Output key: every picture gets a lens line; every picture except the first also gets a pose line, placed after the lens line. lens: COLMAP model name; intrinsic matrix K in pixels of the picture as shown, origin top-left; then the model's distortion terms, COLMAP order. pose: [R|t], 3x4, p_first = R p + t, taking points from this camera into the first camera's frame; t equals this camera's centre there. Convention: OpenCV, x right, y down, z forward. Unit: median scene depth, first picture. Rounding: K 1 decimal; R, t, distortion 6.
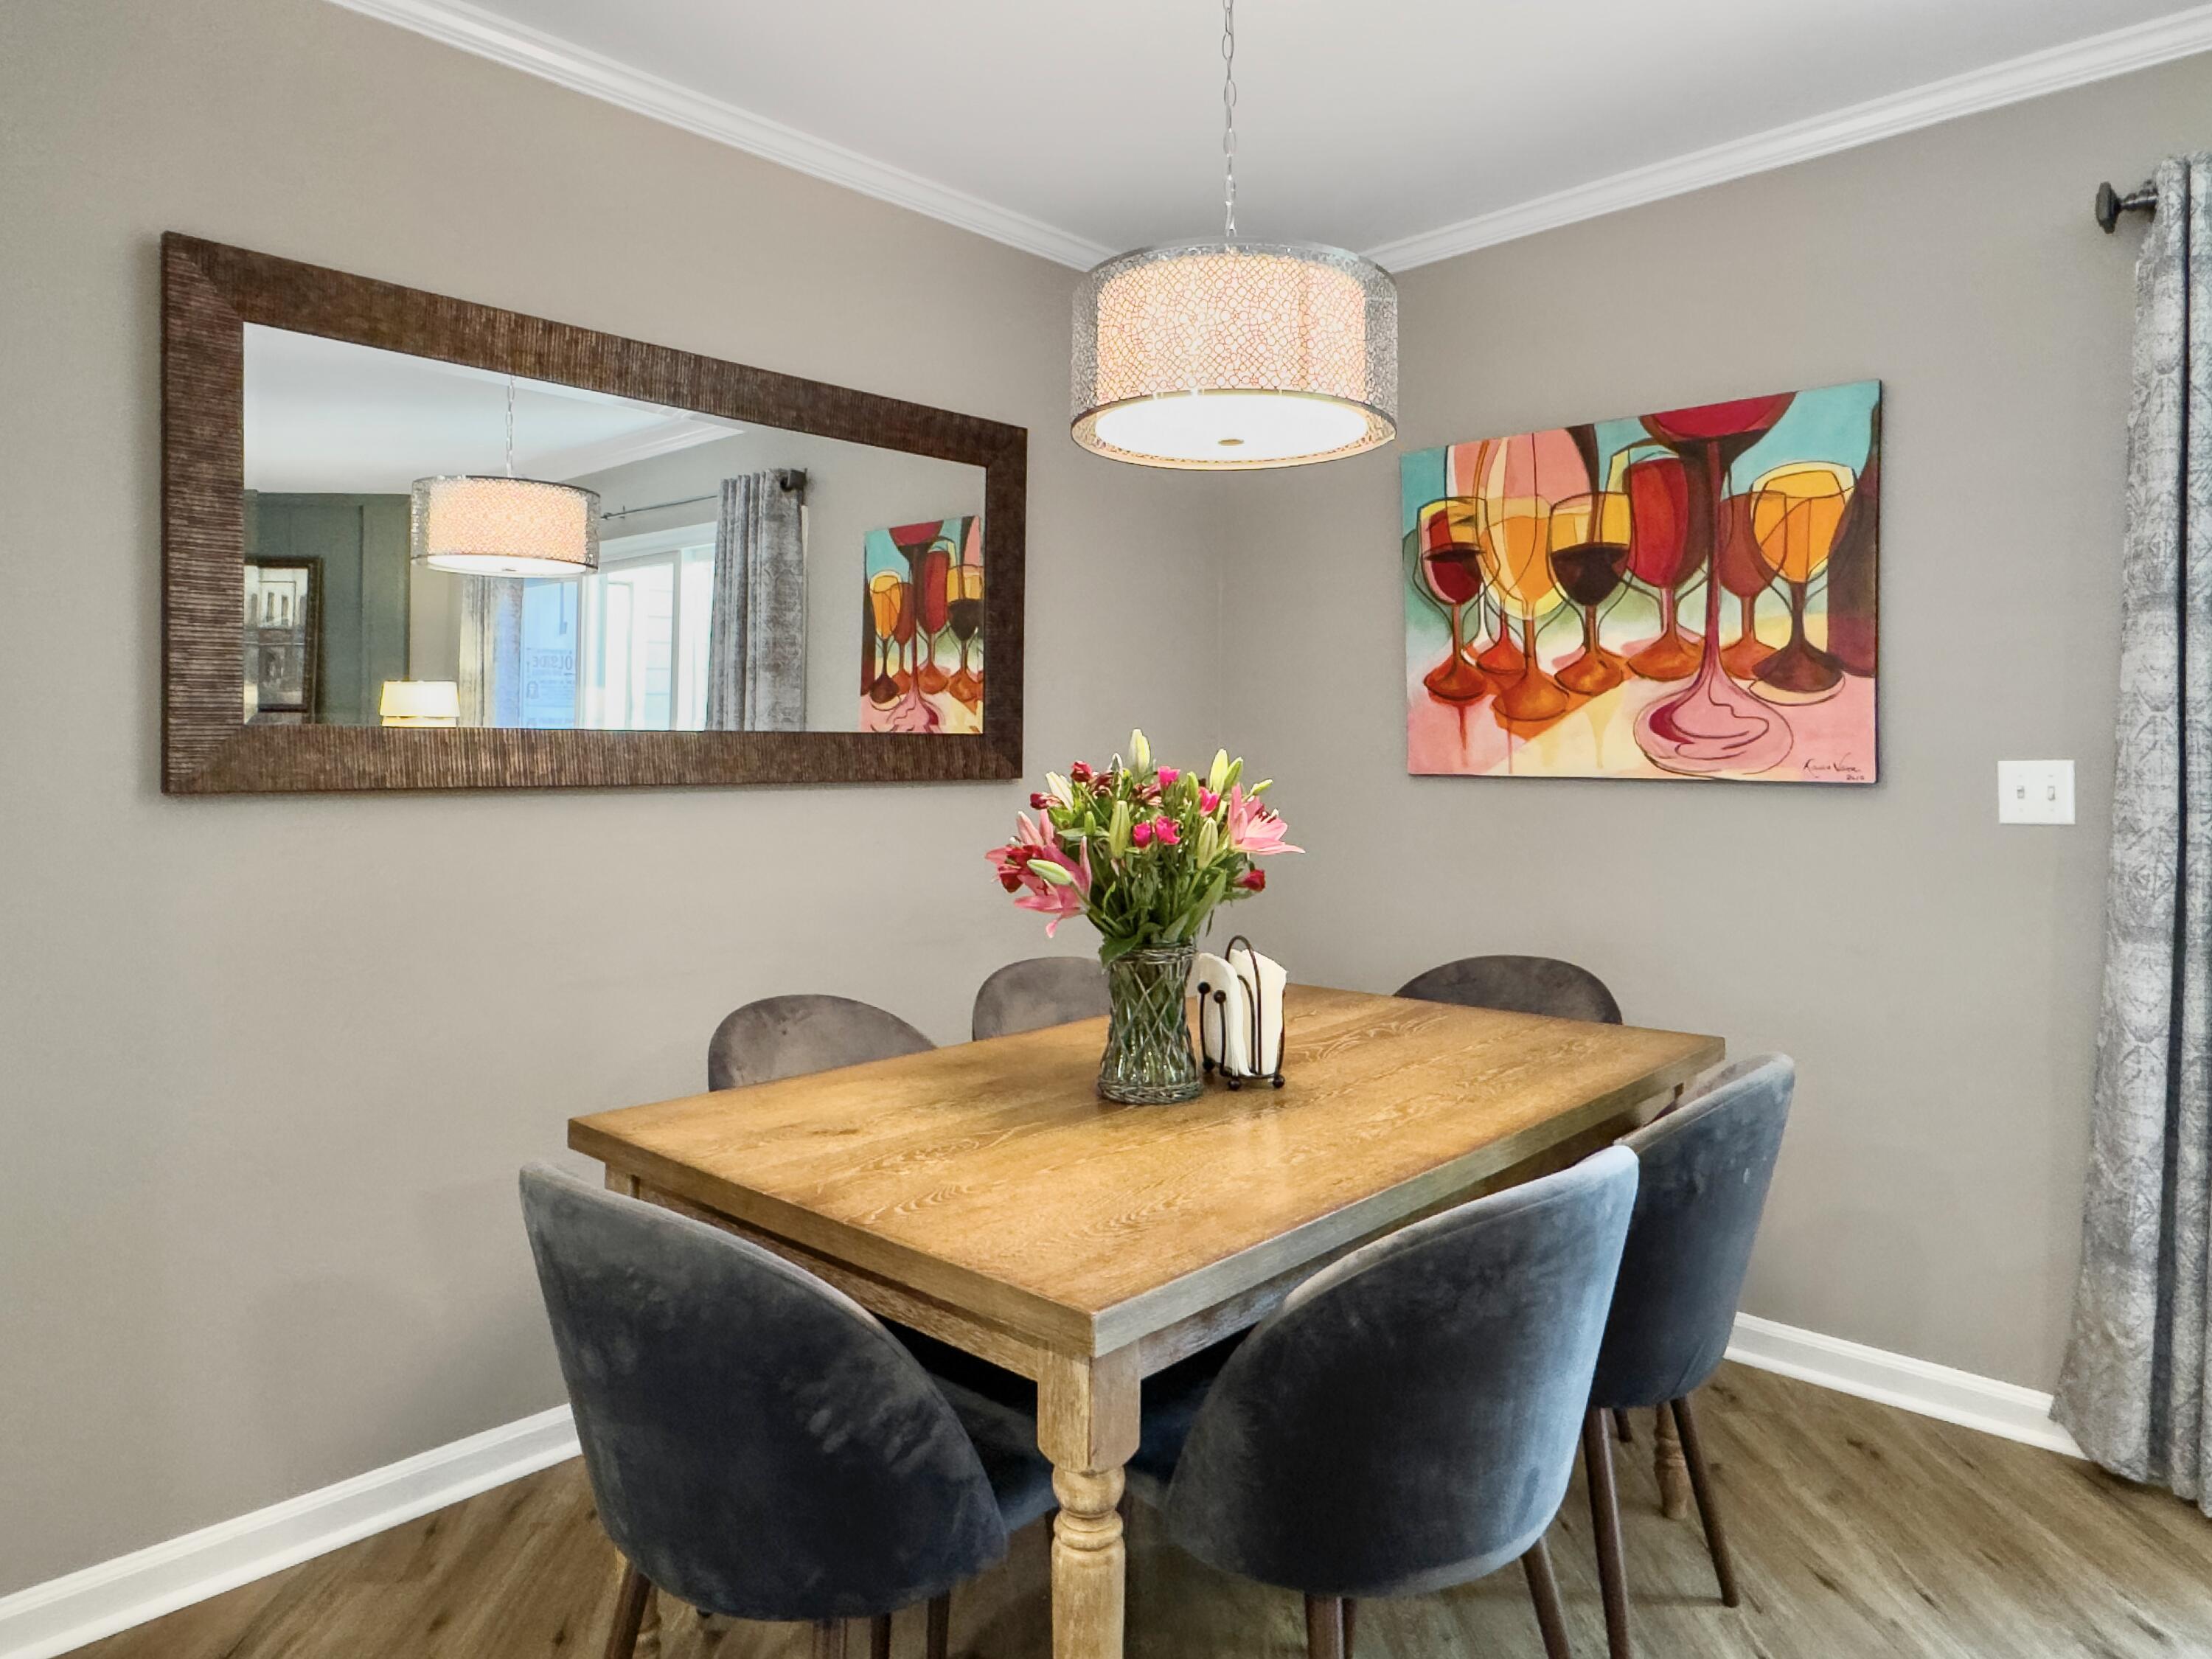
lens RADIAL K [[1390.1, 0, 1105.6], [0, 1390.1, 754.9], [0, 0, 1]] dist [-0.003284, 0.000315]
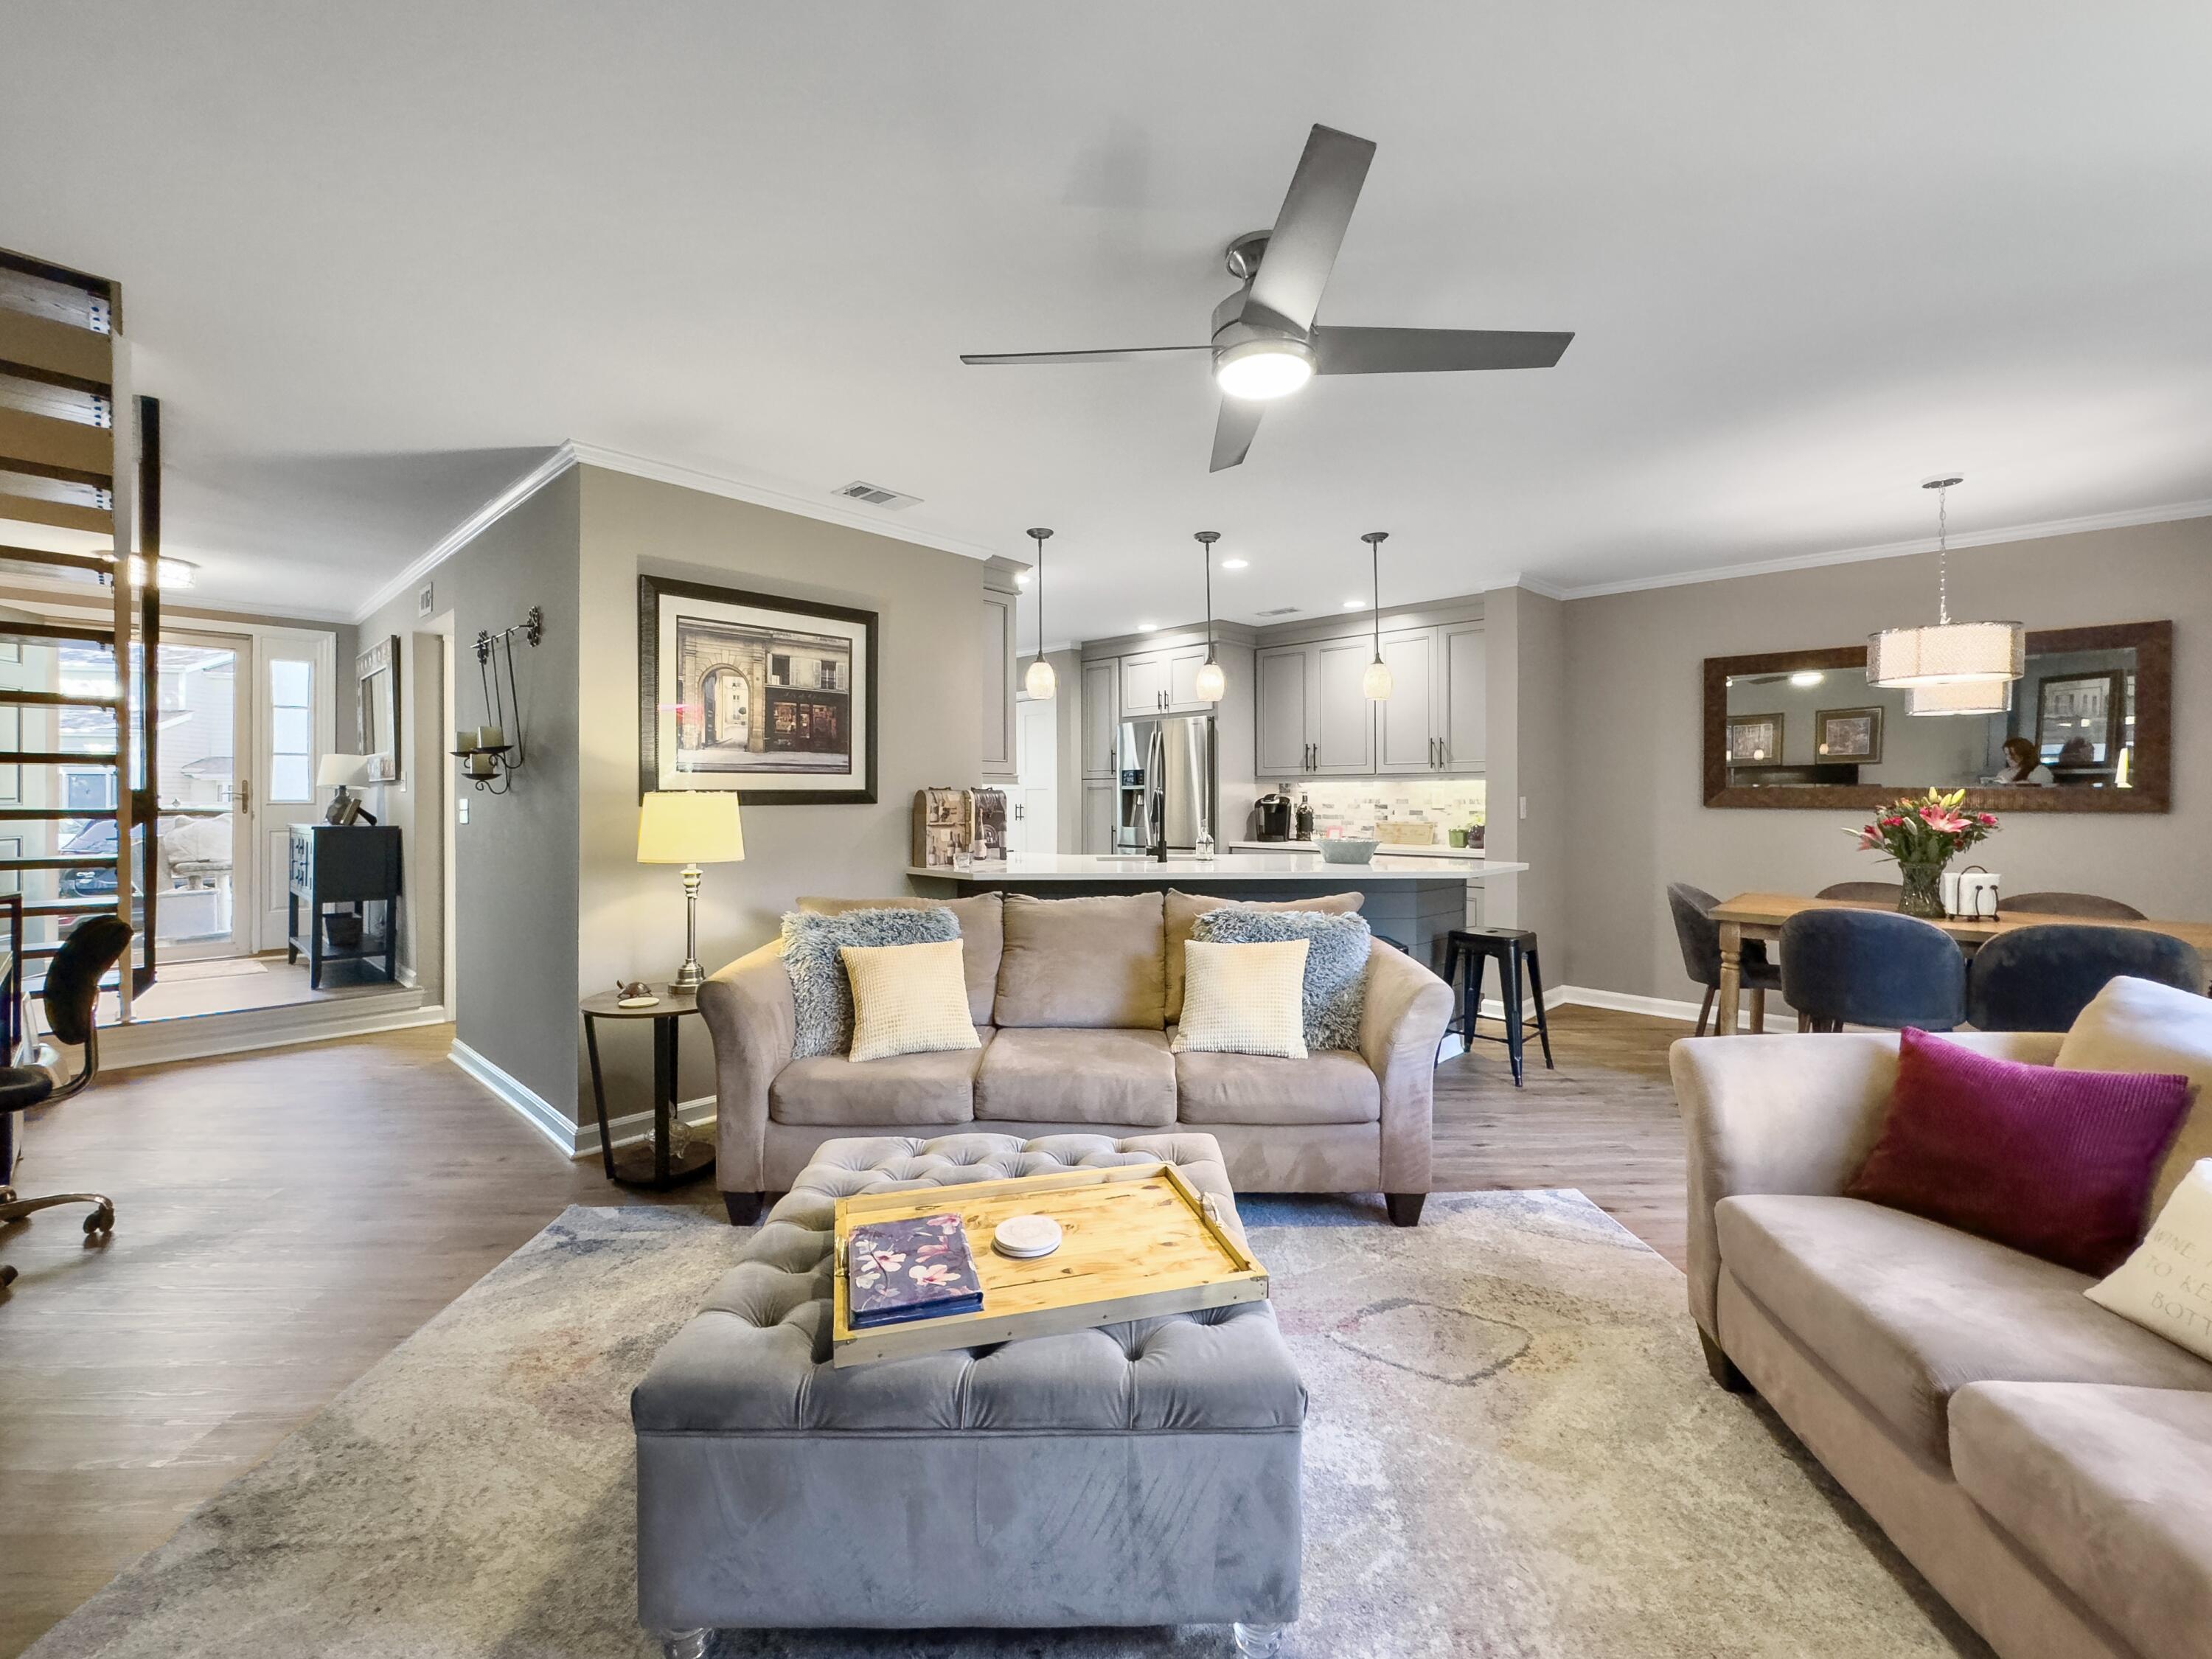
lens RADIAL K [[925.9, 0, 1102.8], [0, 925.9, 792.0], [0, 0, 1]] dist [0.000940, 0.000206]
pose [[0.003972, -0.003790, -0.999985, 1.257688], [-0.007924, 0.999961, -0.003821, 0.008431], [0.999961, 0.007940, 0.003941, -0.443347]]
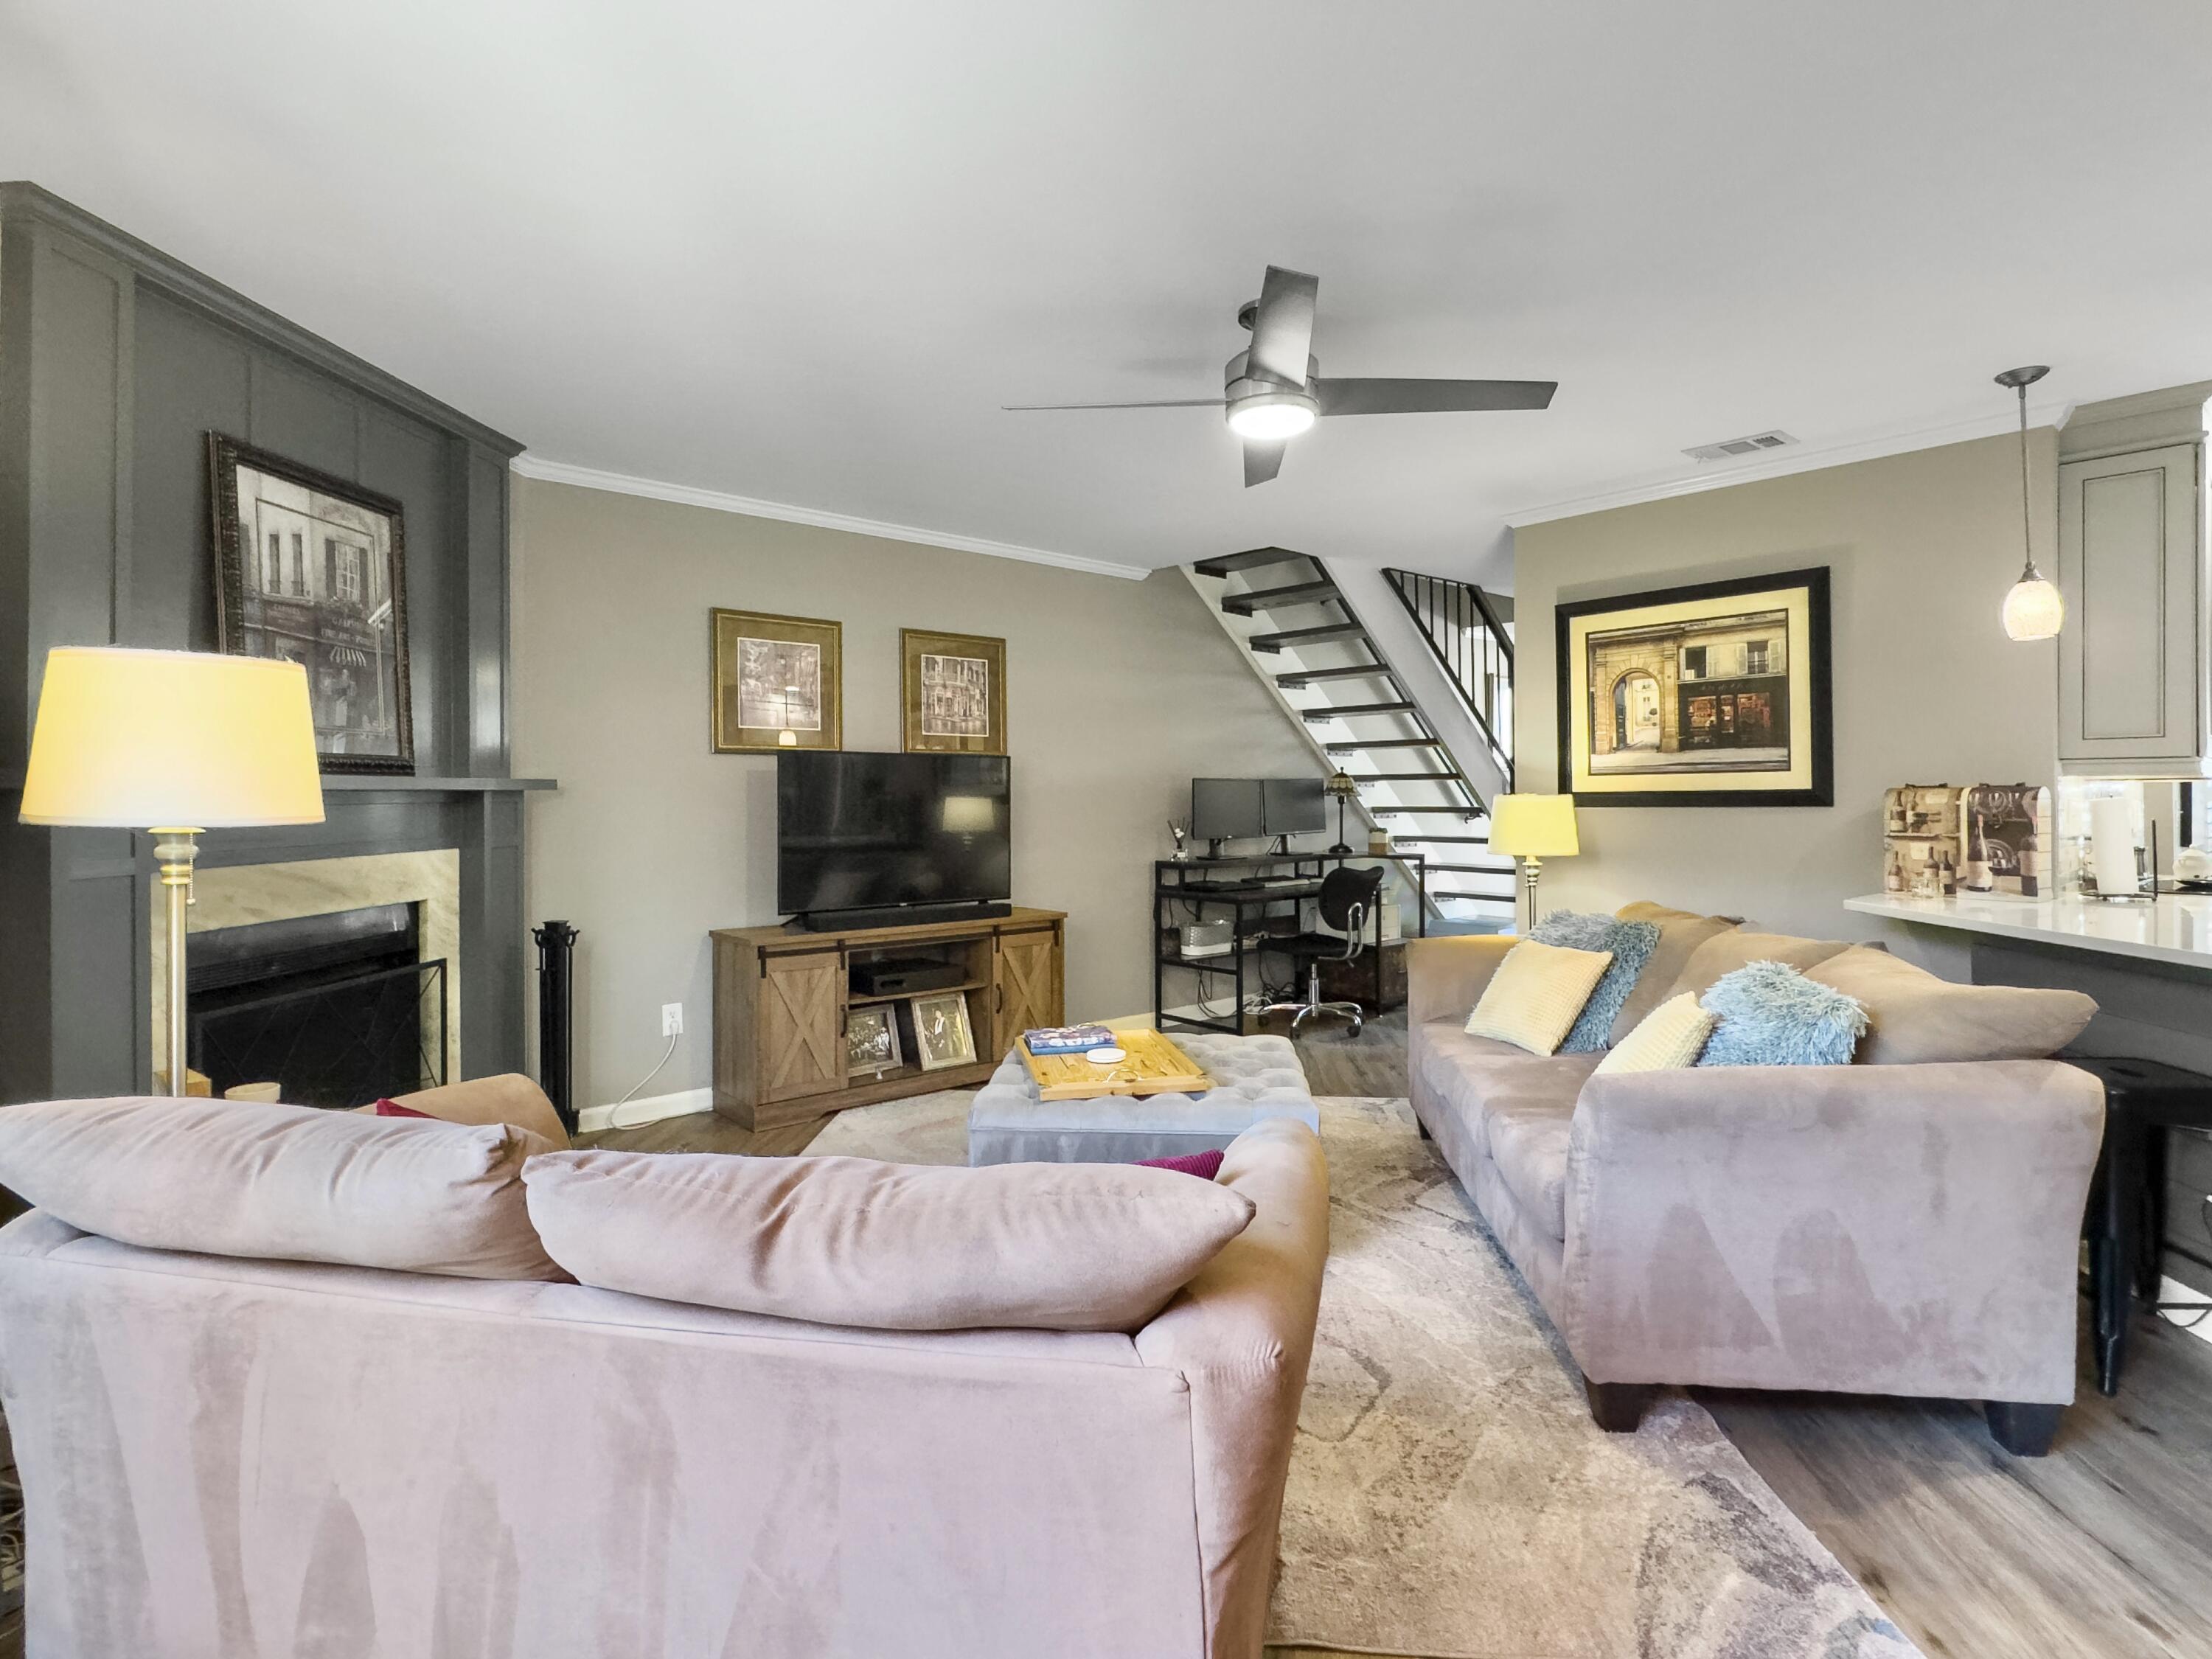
lens RADIAL K [[1134.6, 0, 1093.0], [0, 1134.6, 799.9], [0, 0, 1]] dist [-0.000920, 0.000596]
pose [[-0.994964, 0.004844, 0.100116, 0.616339], [0.005606, 0.999957, 0.007335, 0.000792], [-0.100076, 0.007859, -0.994949, 0.641200]]
